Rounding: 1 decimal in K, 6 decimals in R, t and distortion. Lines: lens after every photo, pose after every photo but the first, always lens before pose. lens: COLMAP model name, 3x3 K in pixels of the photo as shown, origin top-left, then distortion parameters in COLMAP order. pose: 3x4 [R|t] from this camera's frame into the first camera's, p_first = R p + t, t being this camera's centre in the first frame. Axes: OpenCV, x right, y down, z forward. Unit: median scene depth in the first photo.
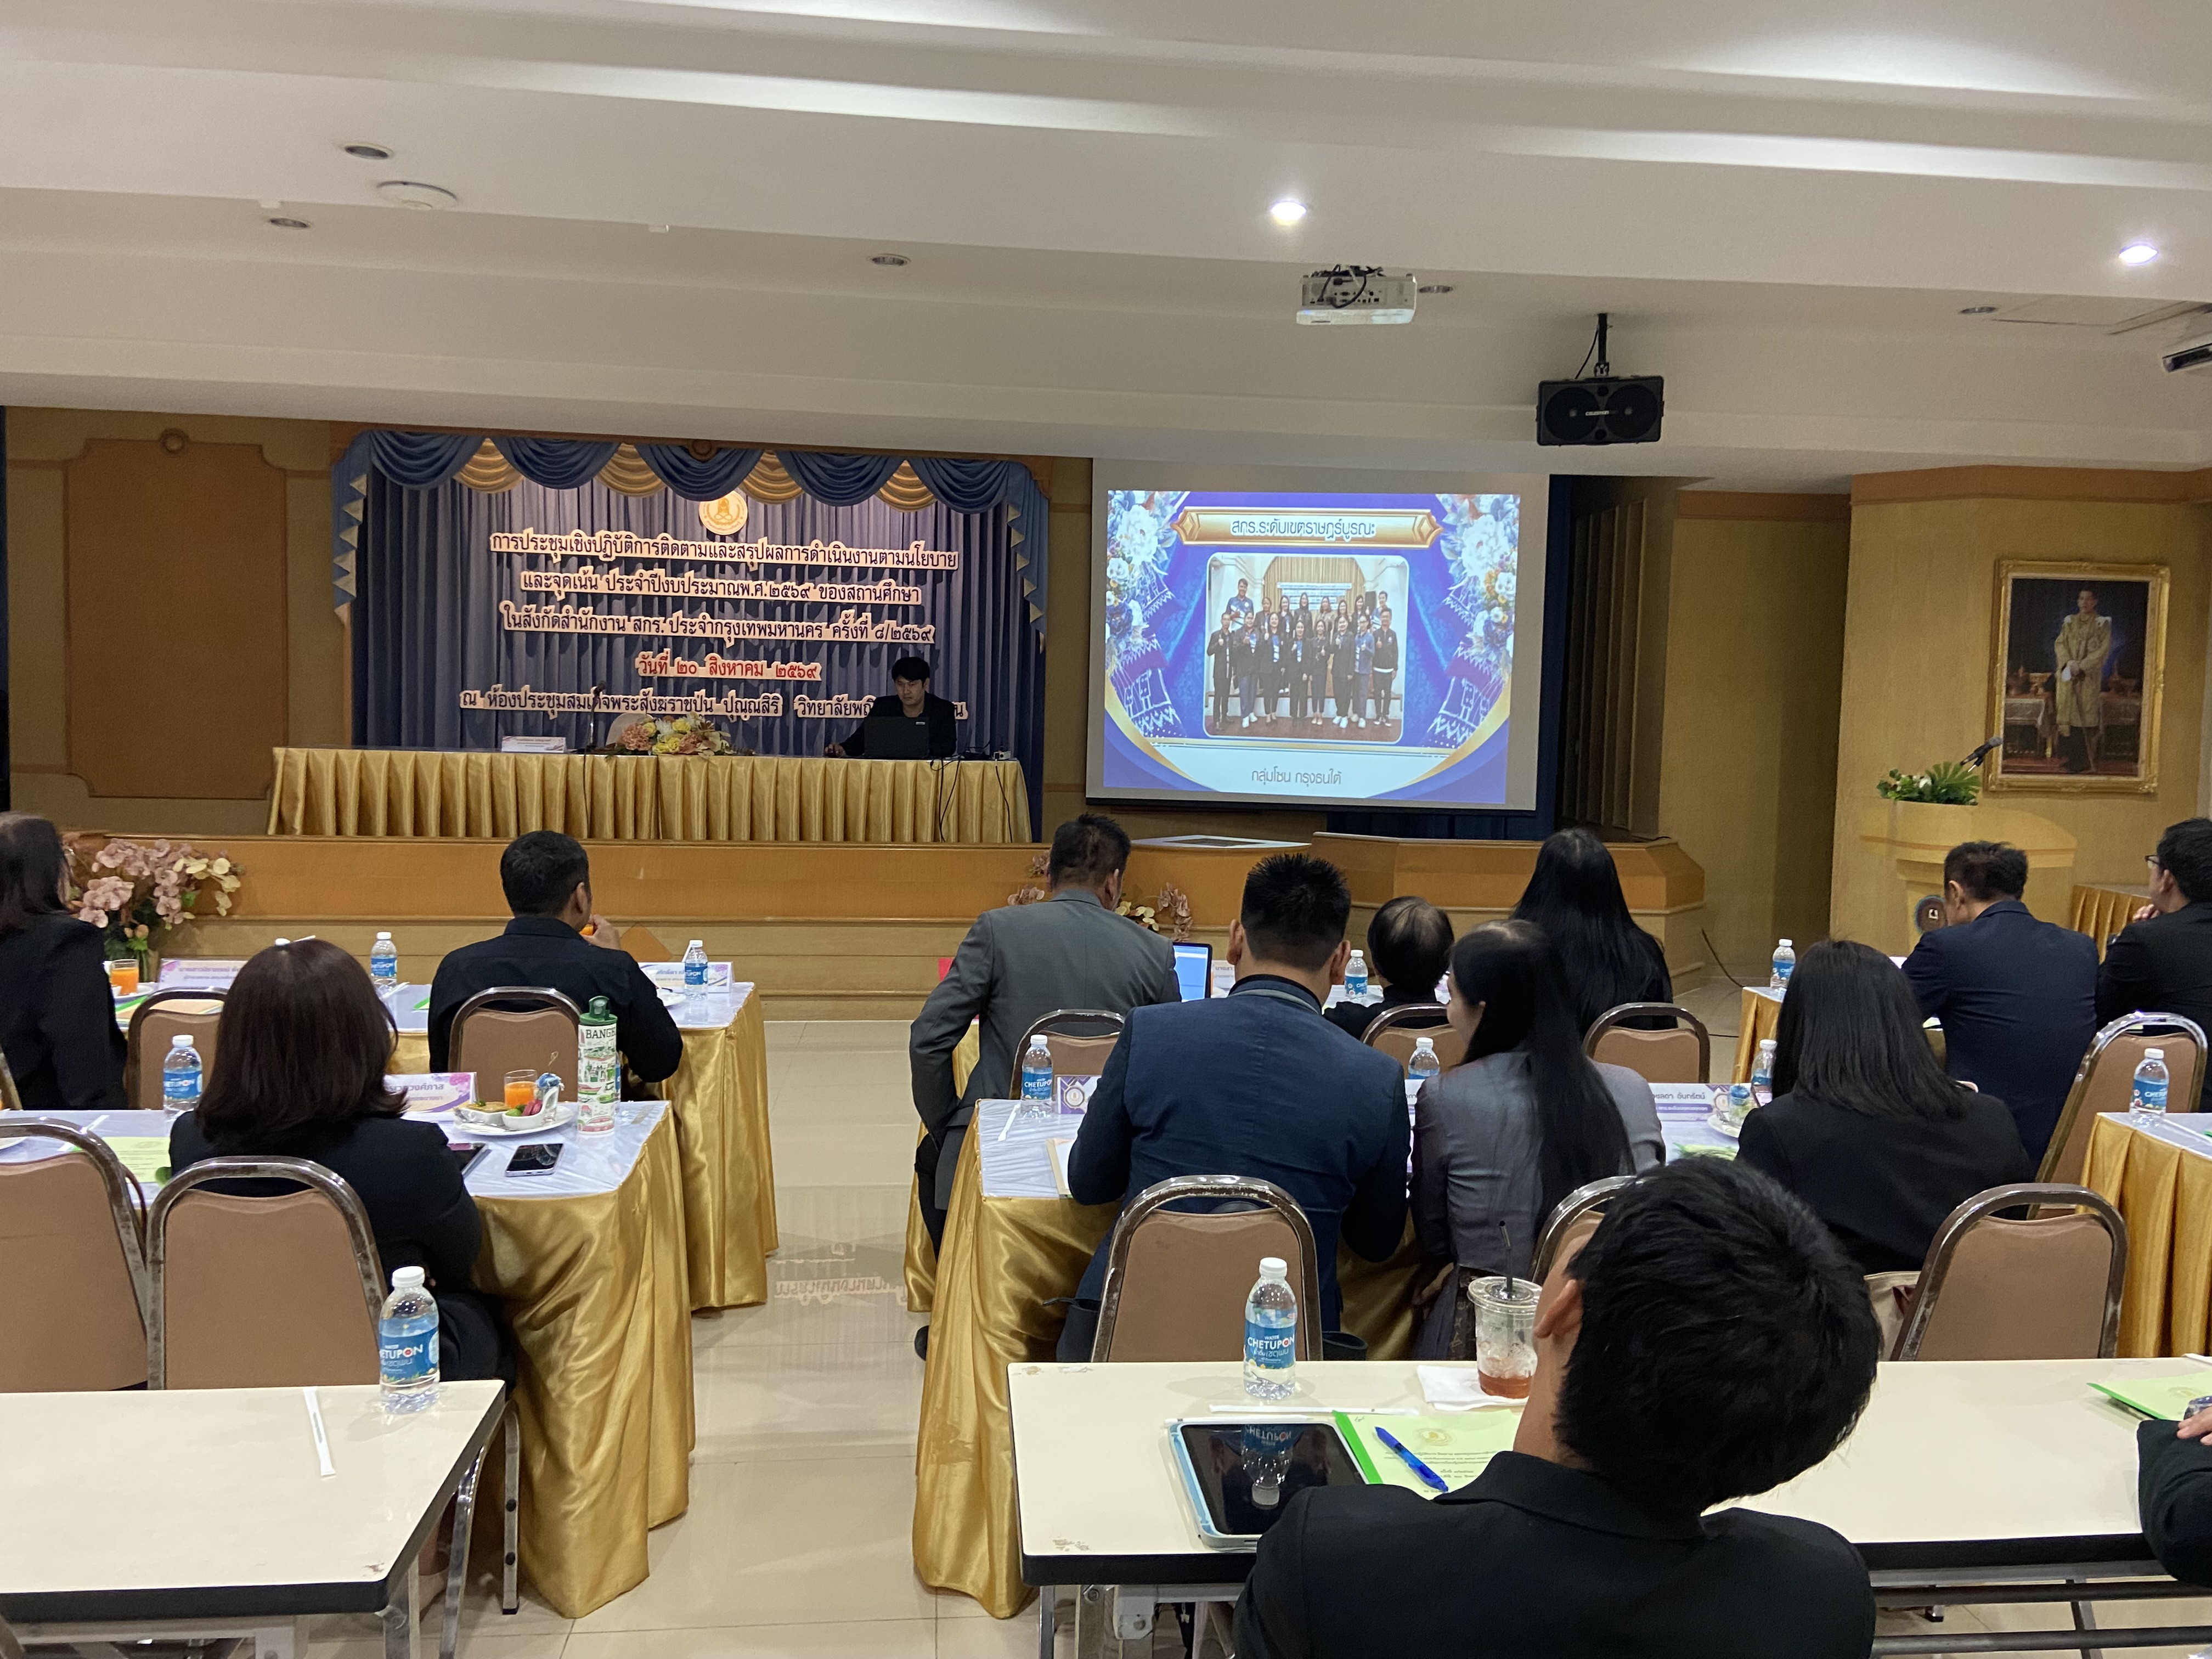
lens RADIAL K [[1686.7, 0, 1111.4], [0, 1686.7, 799.0], [0, 0, 1]] dist [0.144862, -0.166532]
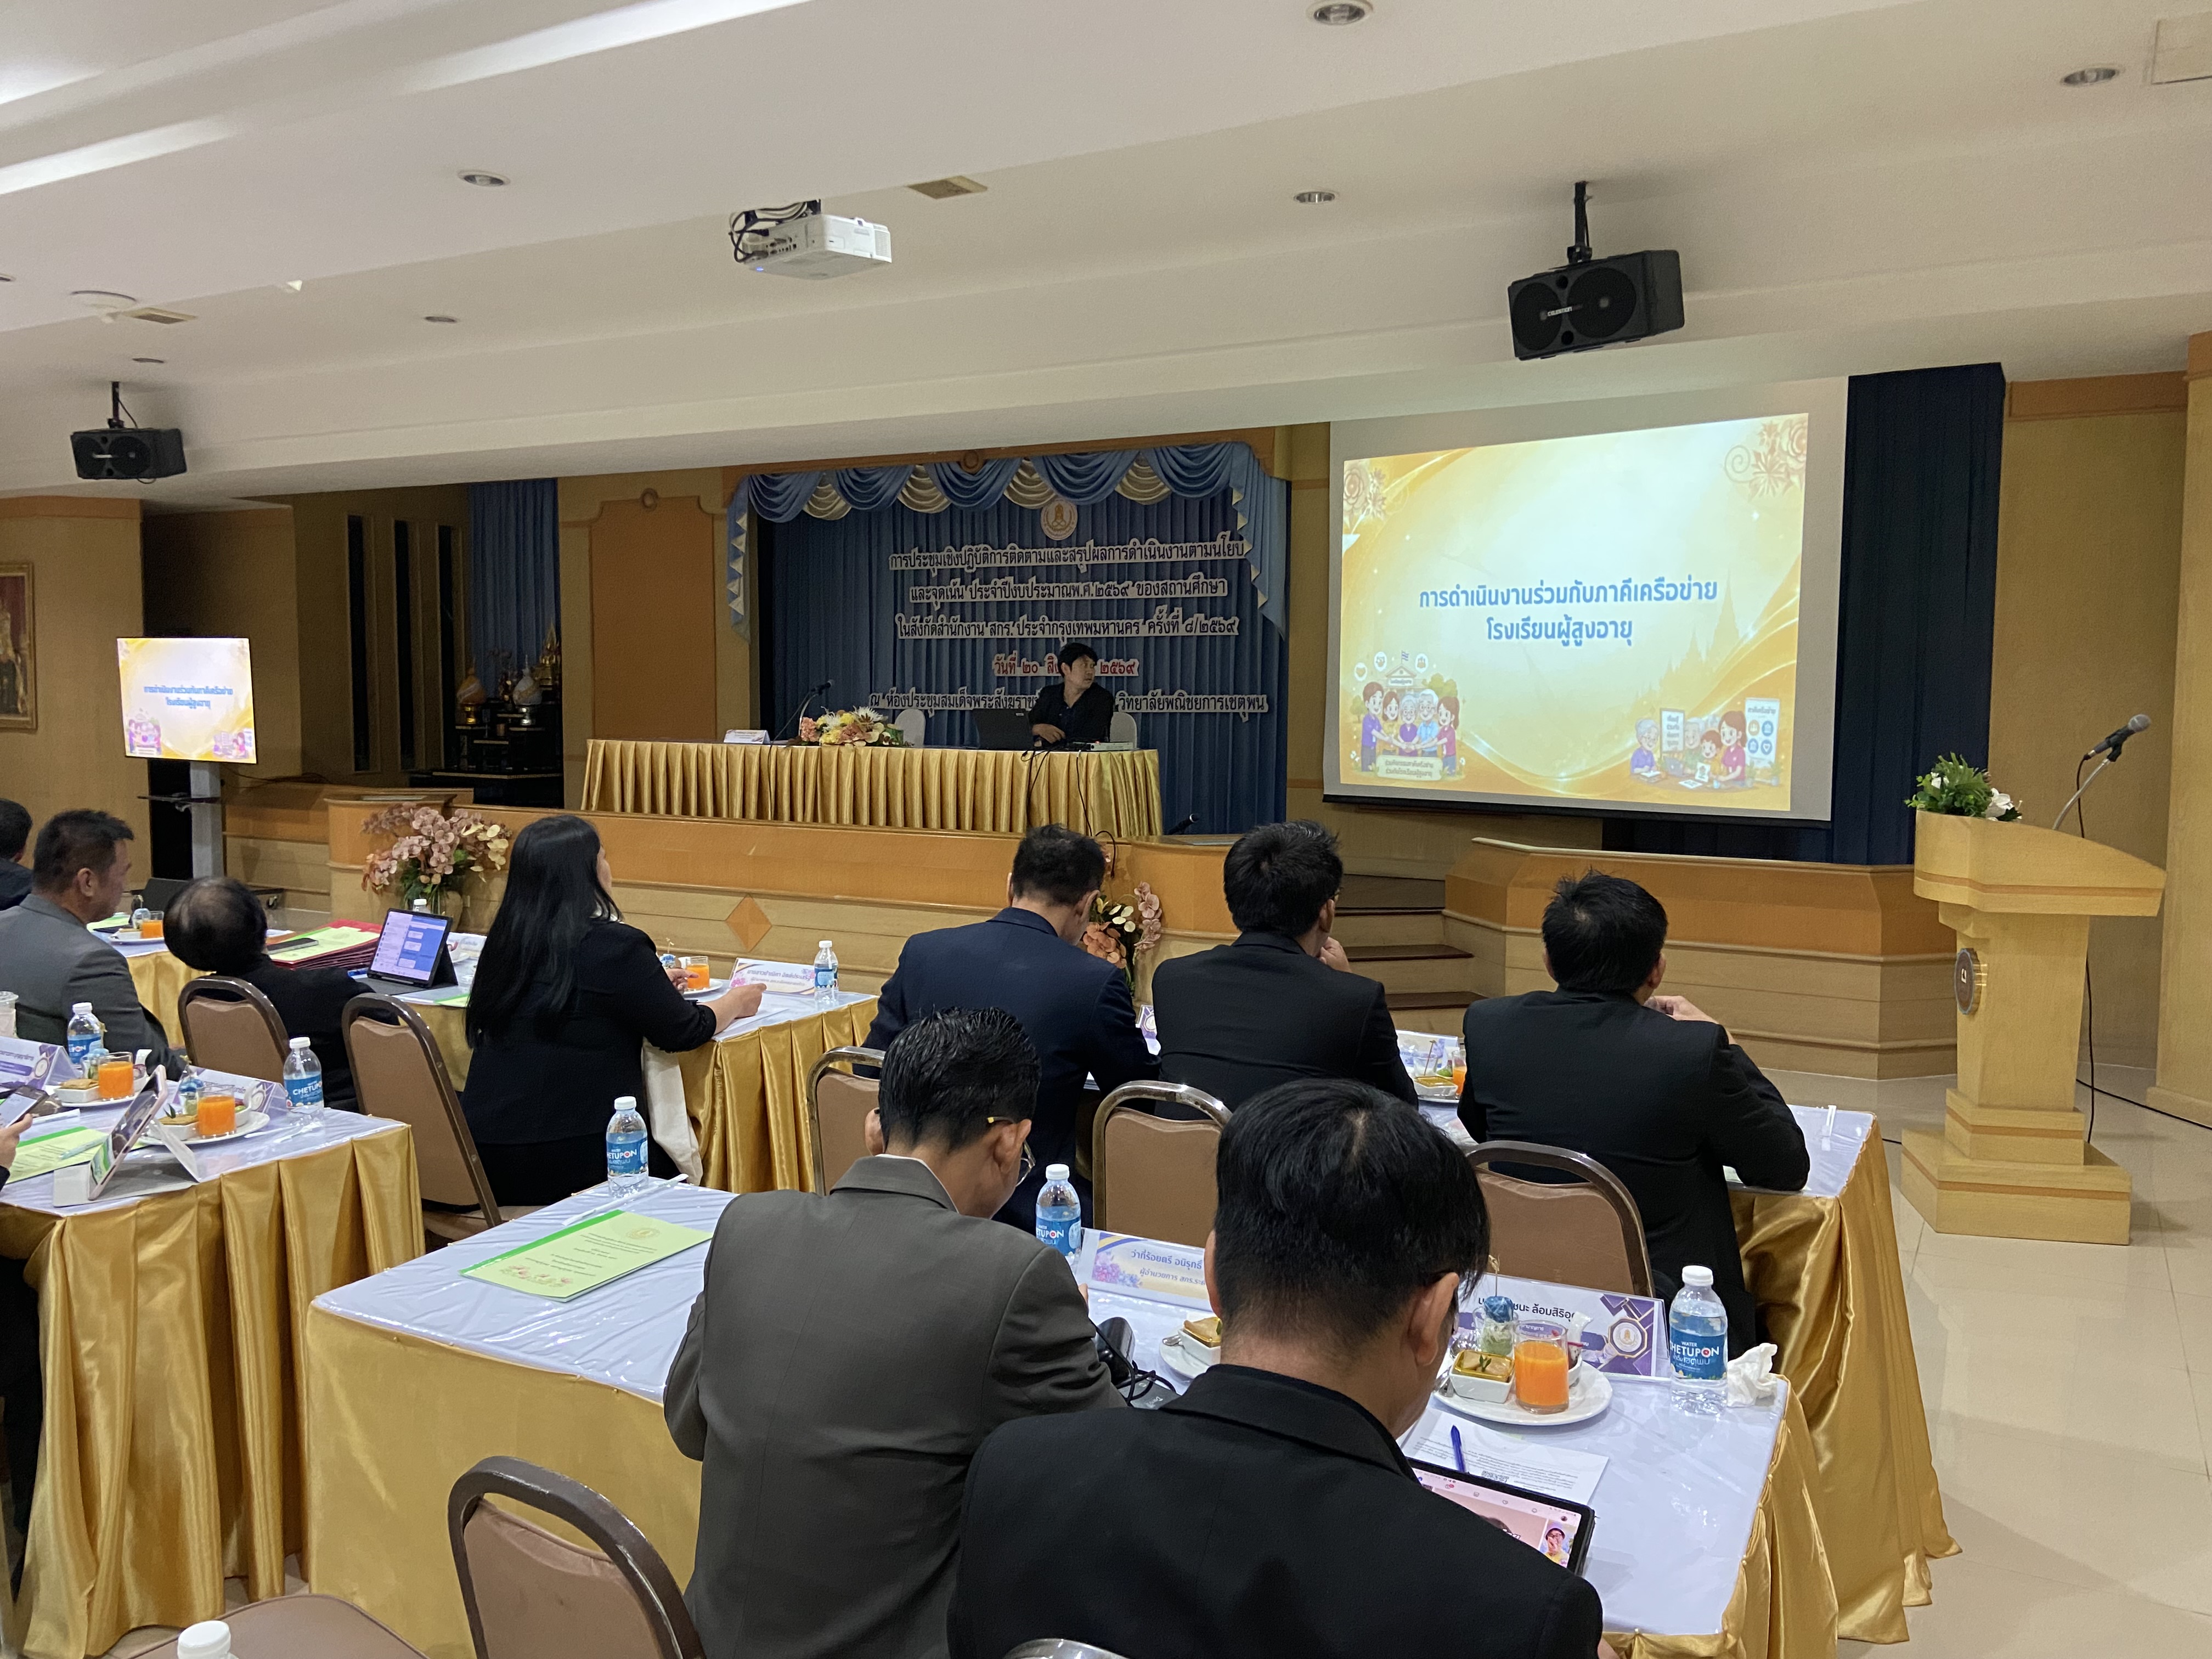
lens RADIAL K [[1675.0, 0, 1089.2], [0, 1675.0, 808.4], [0, 0, 1]] dist [0.139332, -0.163531]
pose [[0.814694, 0.022093, -0.579471, 0.396002], [-0.020415, 0.999747, 0.009414, 0.000554], [0.579532, 0.004160, 0.814939, 0.164288]]
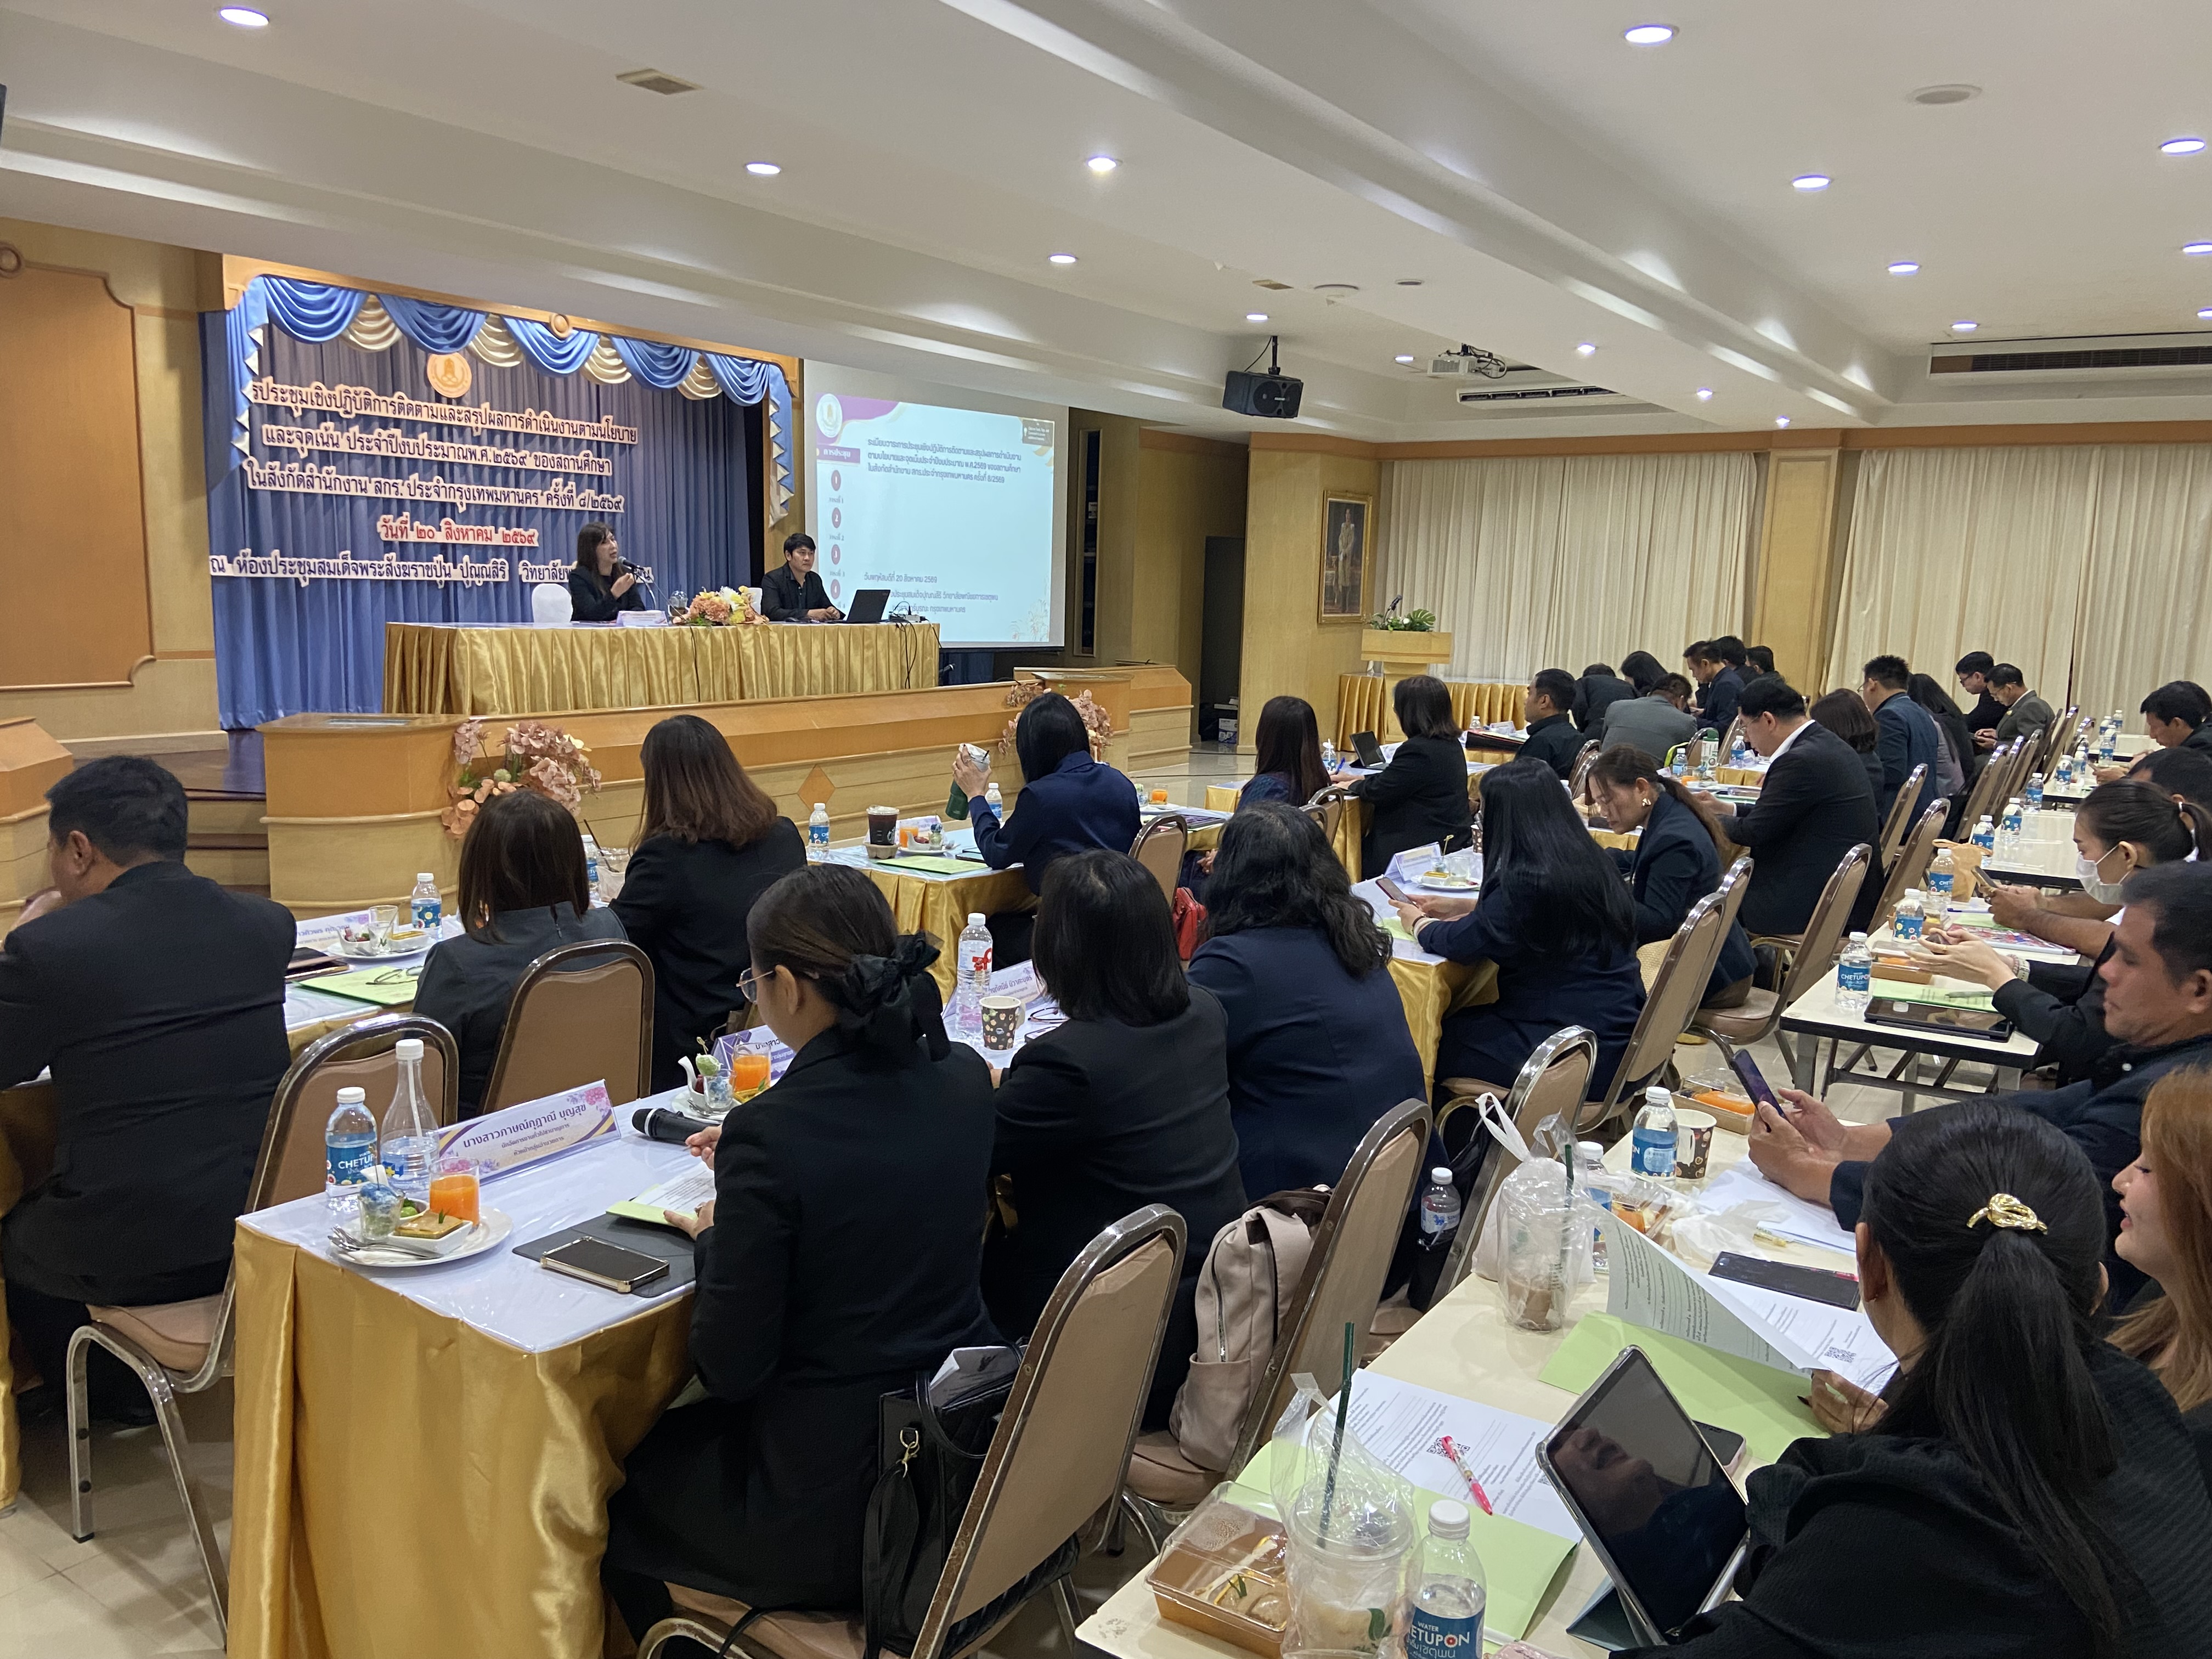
lens RADIAL K [[1660.9, 0, 1106.0], [0, 1660.9, 829.5], [0, 0, 1]] dist [0.158163, -0.179150]
pose [[0.634943, -0.125603, 0.762281, -0.779552], [0.031758, 0.990105, 0.136690, -0.028704], [-0.771906, -0.062582, 0.632649, 0.056592]]
